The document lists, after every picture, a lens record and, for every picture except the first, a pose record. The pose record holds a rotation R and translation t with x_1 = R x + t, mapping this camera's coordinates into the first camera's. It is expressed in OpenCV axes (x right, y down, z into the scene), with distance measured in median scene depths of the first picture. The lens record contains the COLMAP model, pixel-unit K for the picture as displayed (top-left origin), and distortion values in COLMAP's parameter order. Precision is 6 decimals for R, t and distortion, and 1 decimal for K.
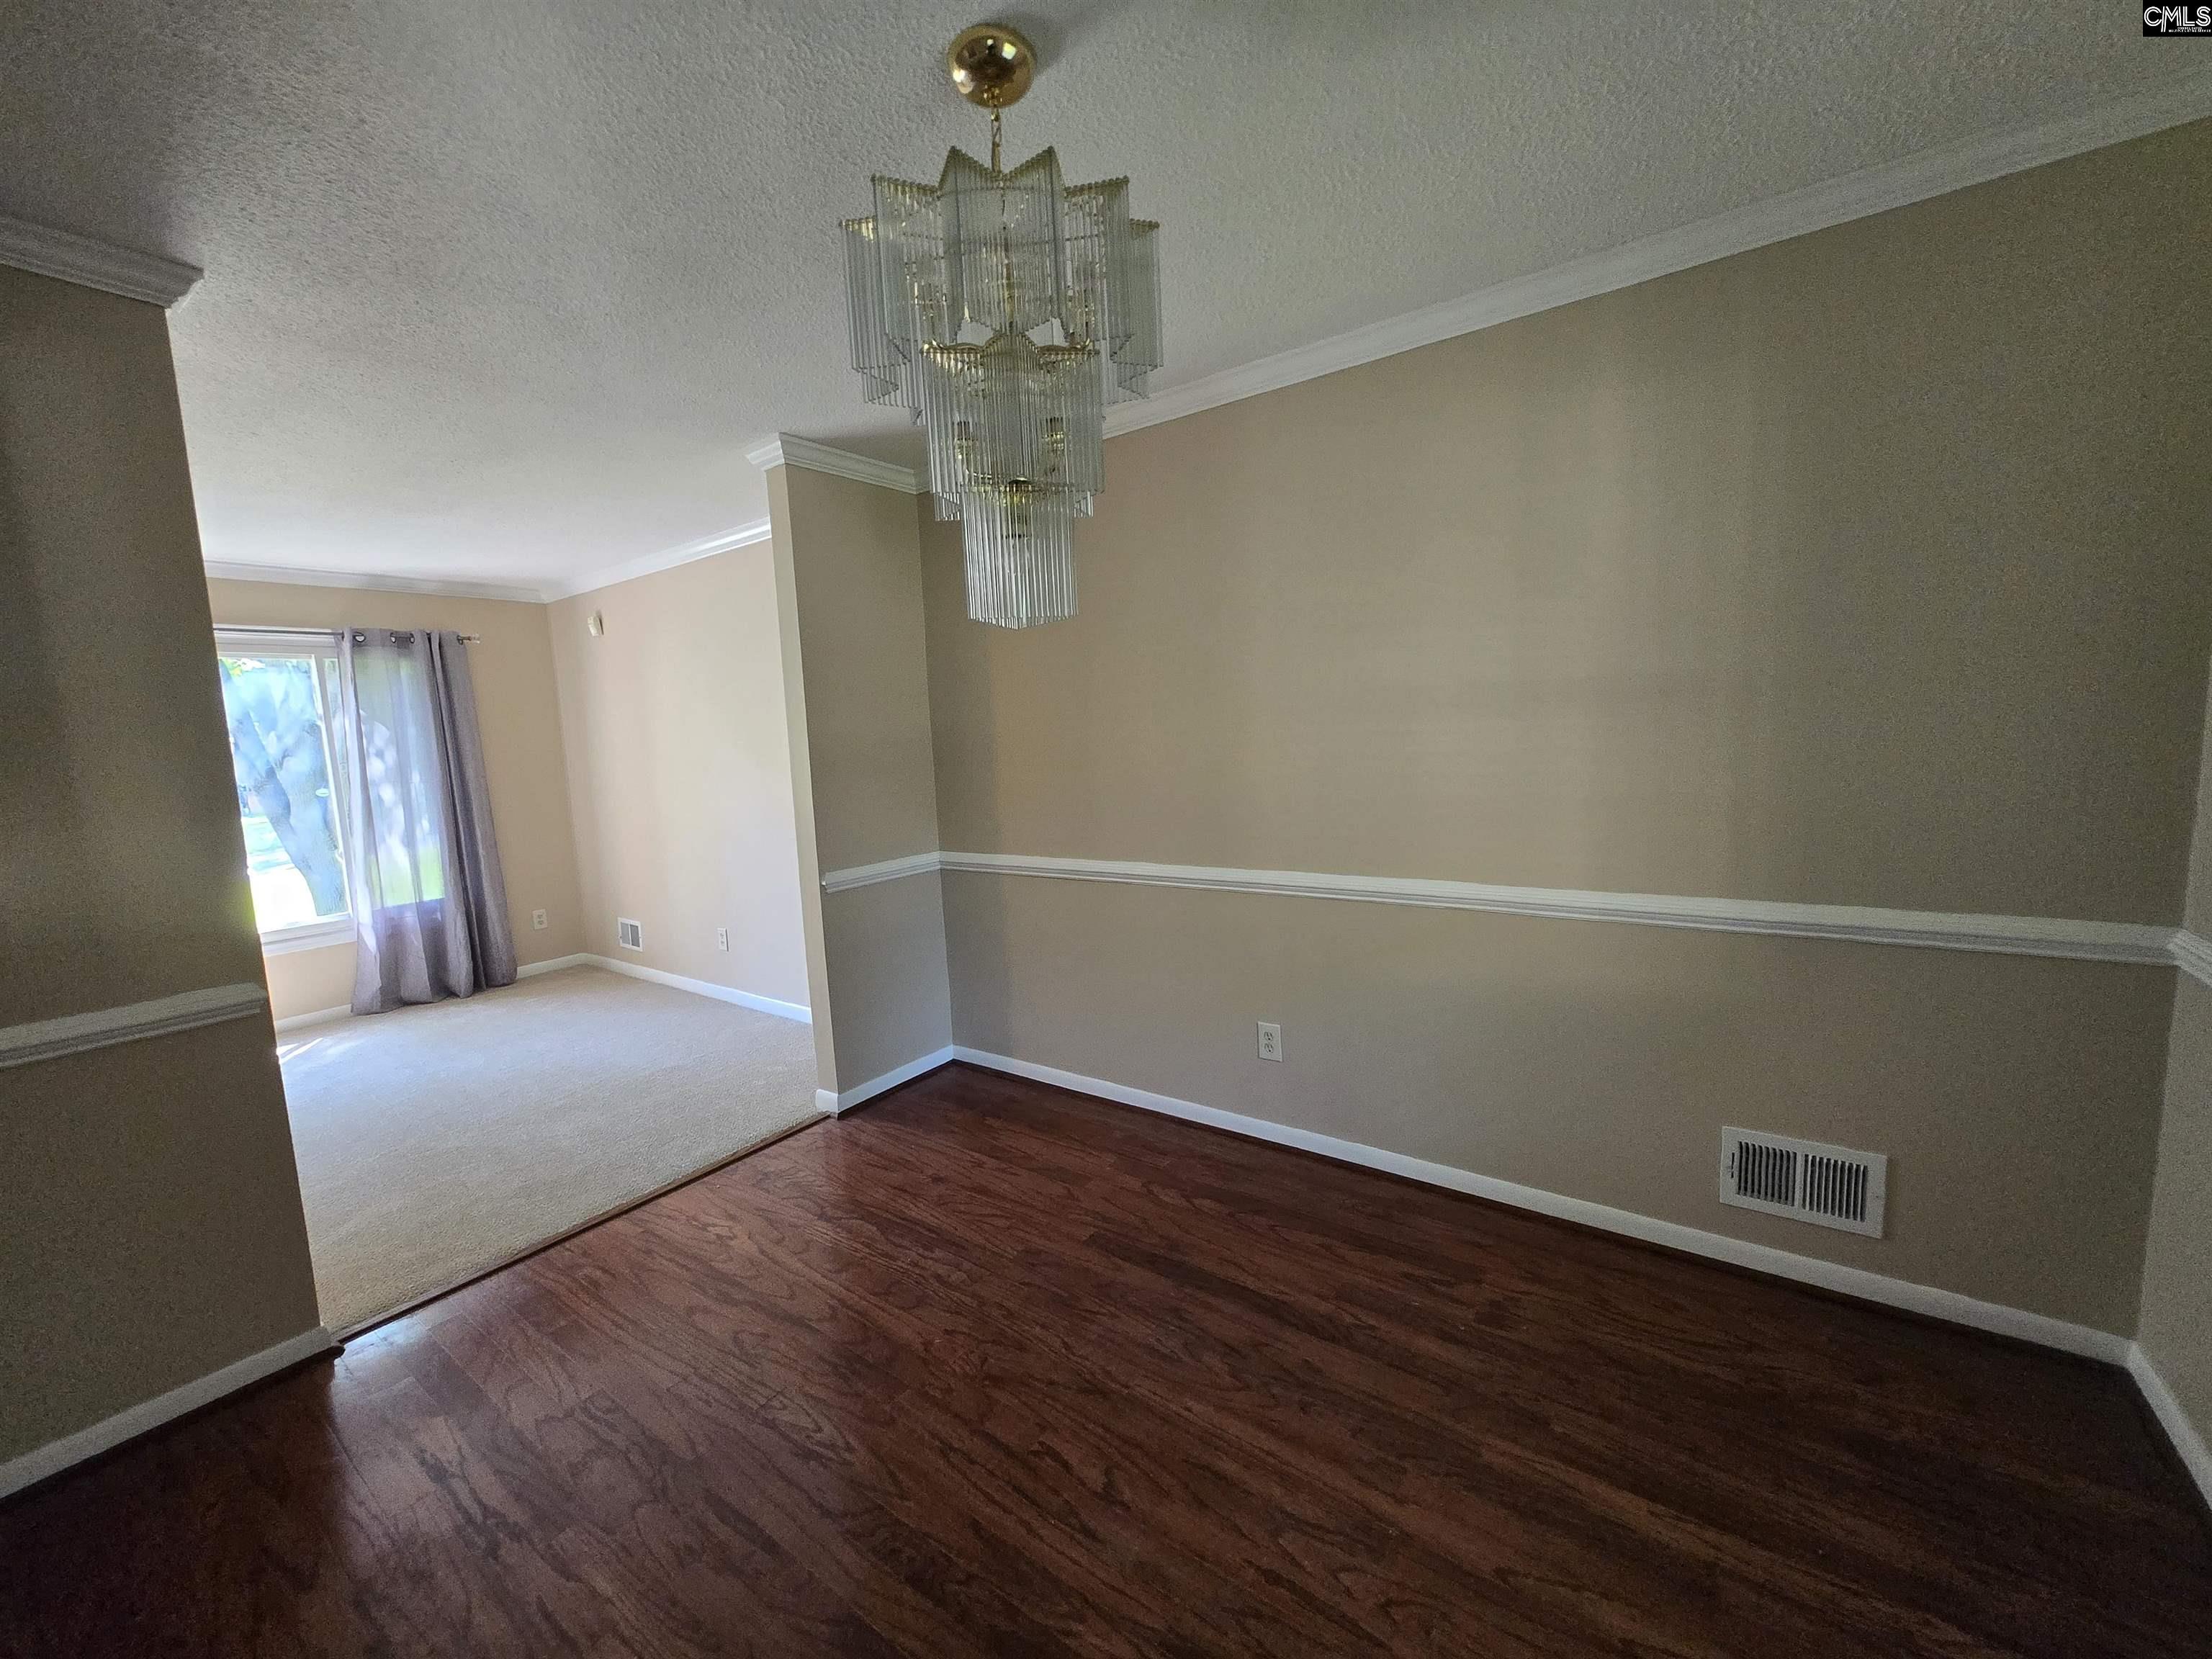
lens RADIAL K [[862.1, 0, 1093.7], [0, 862.1, 824.5], [0, 0, 1]] dist [-0.011016, -0.000328]
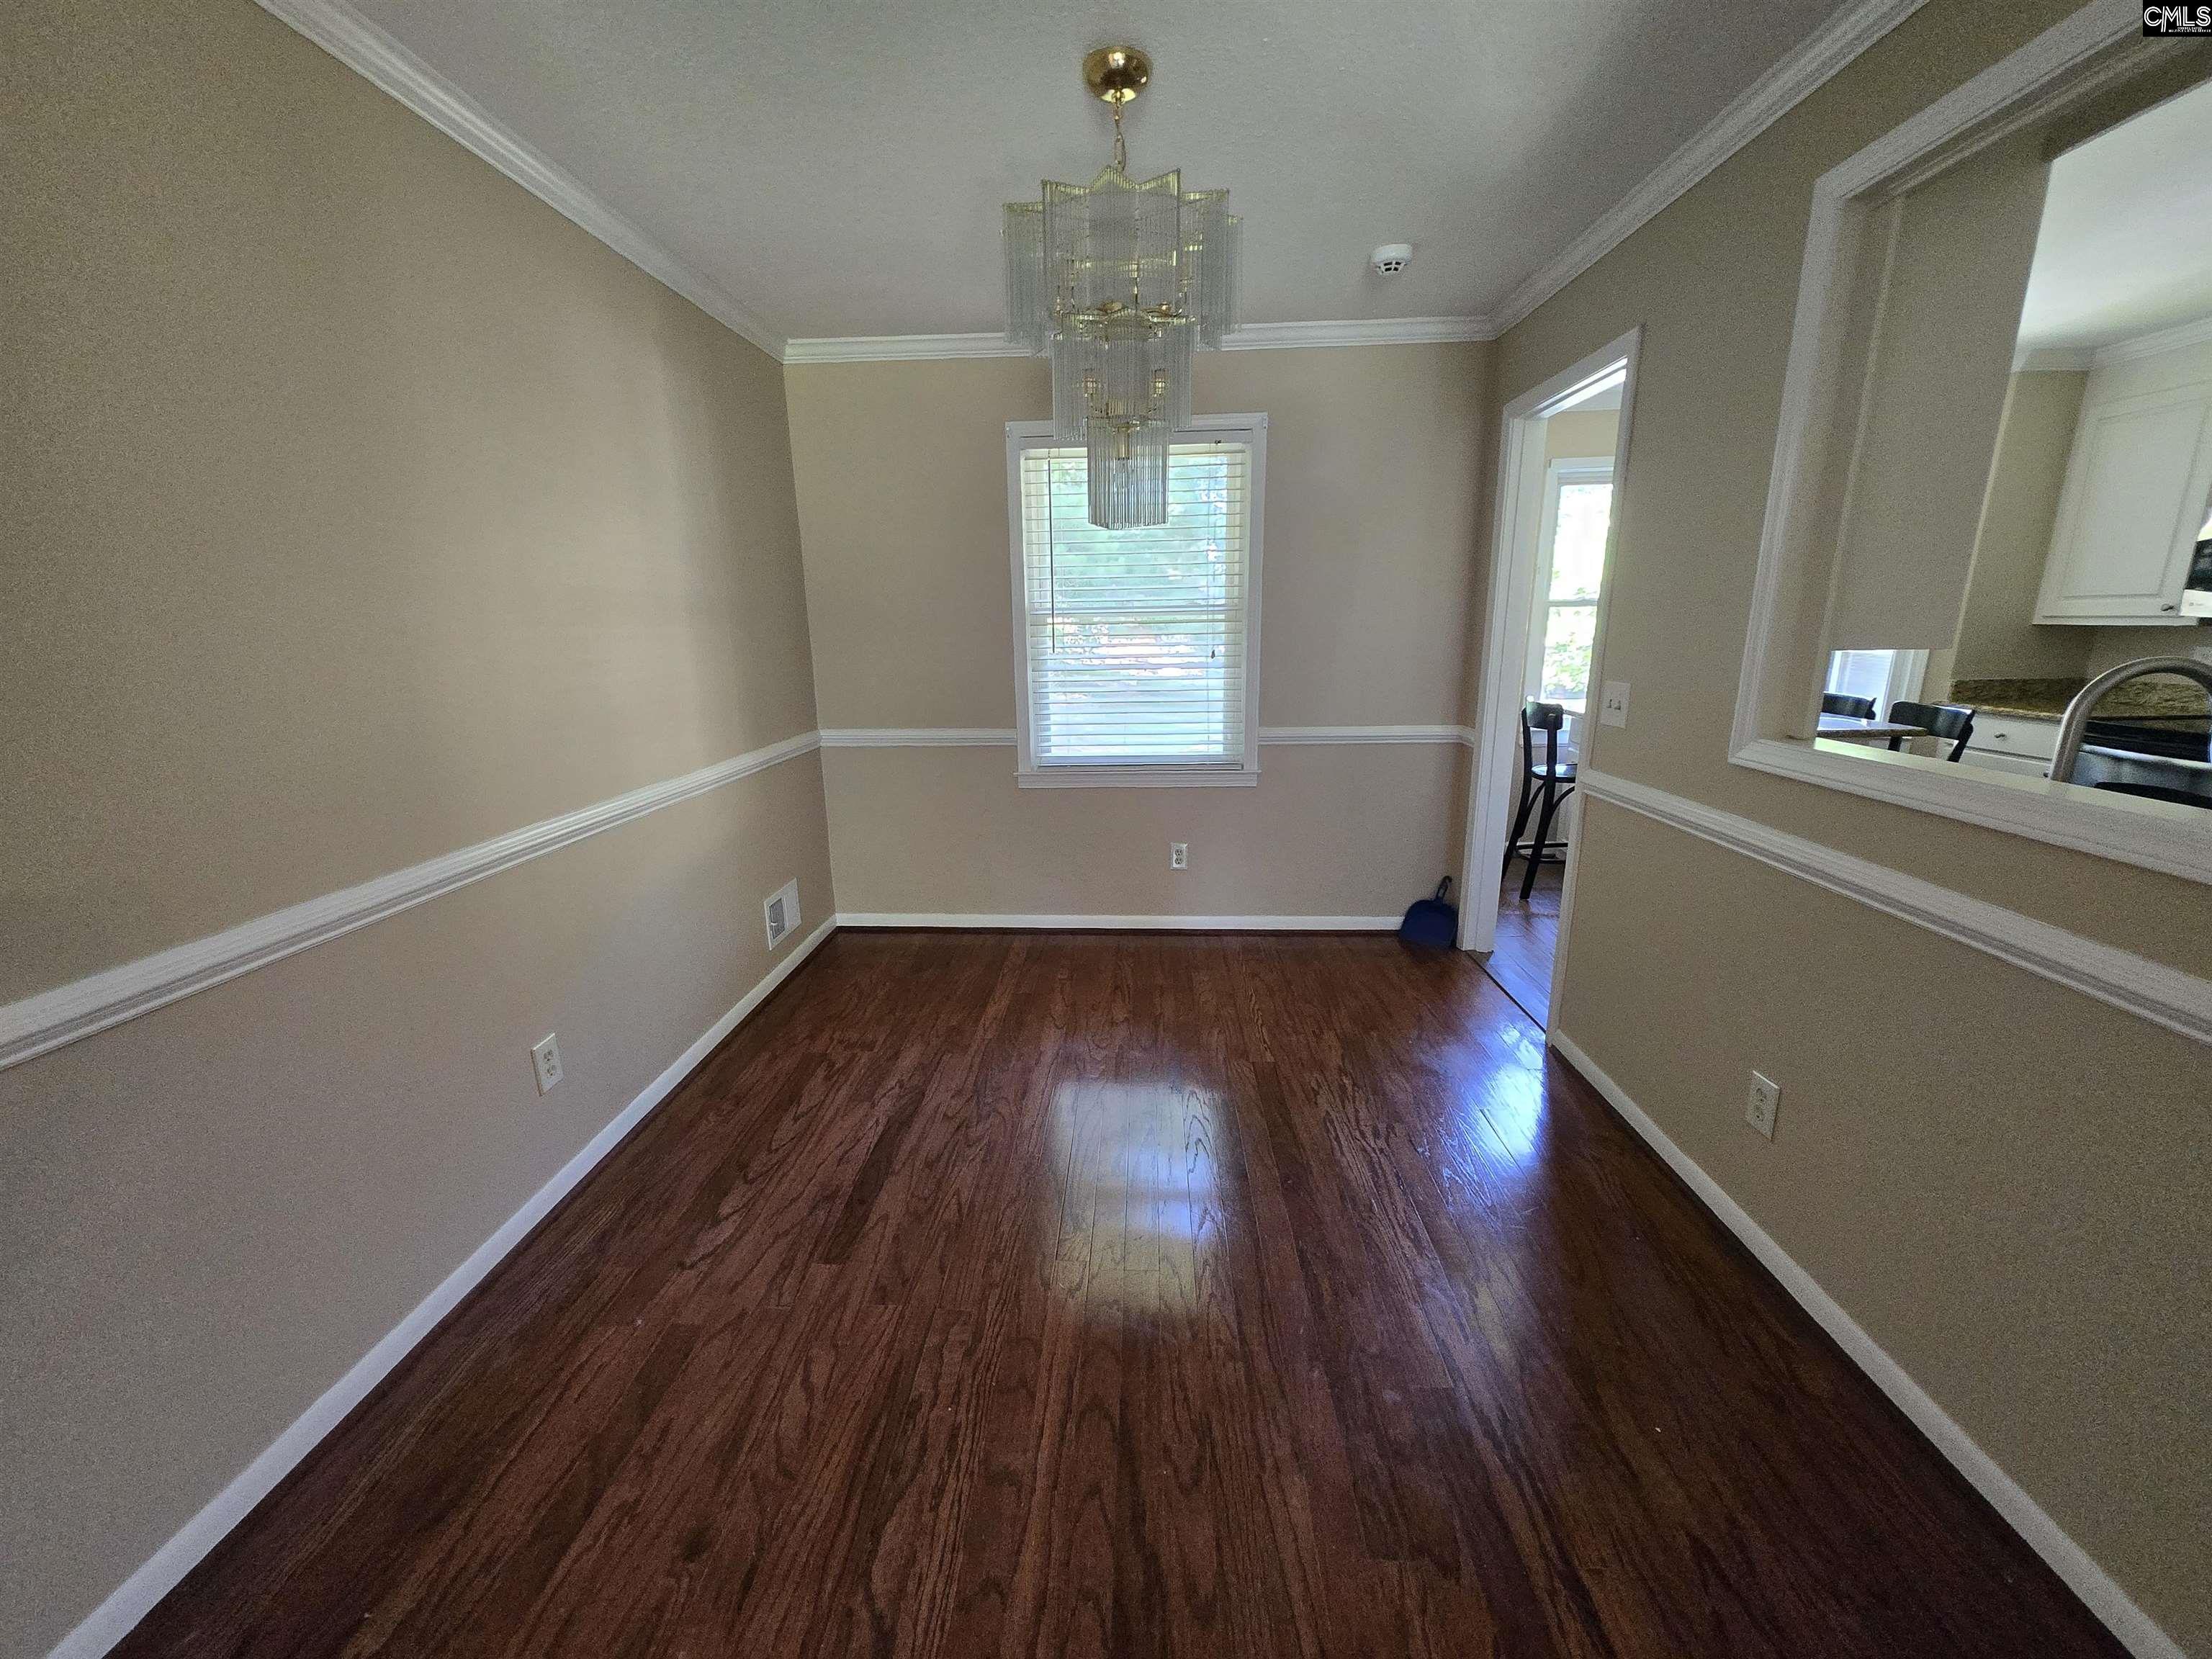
lens RADIAL K [[862.1, 0, 1093.7], [0, 862.1, 824.5], [0, 0, 1]] dist [-0.011016, -0.000328]
pose [[-0.545956, -0.144980, 0.825175, -0.806861], [0.127522, 0.959058, 0.252874, -0.093204], [-0.828052, 0.243286, -0.505115, 1.196697]]
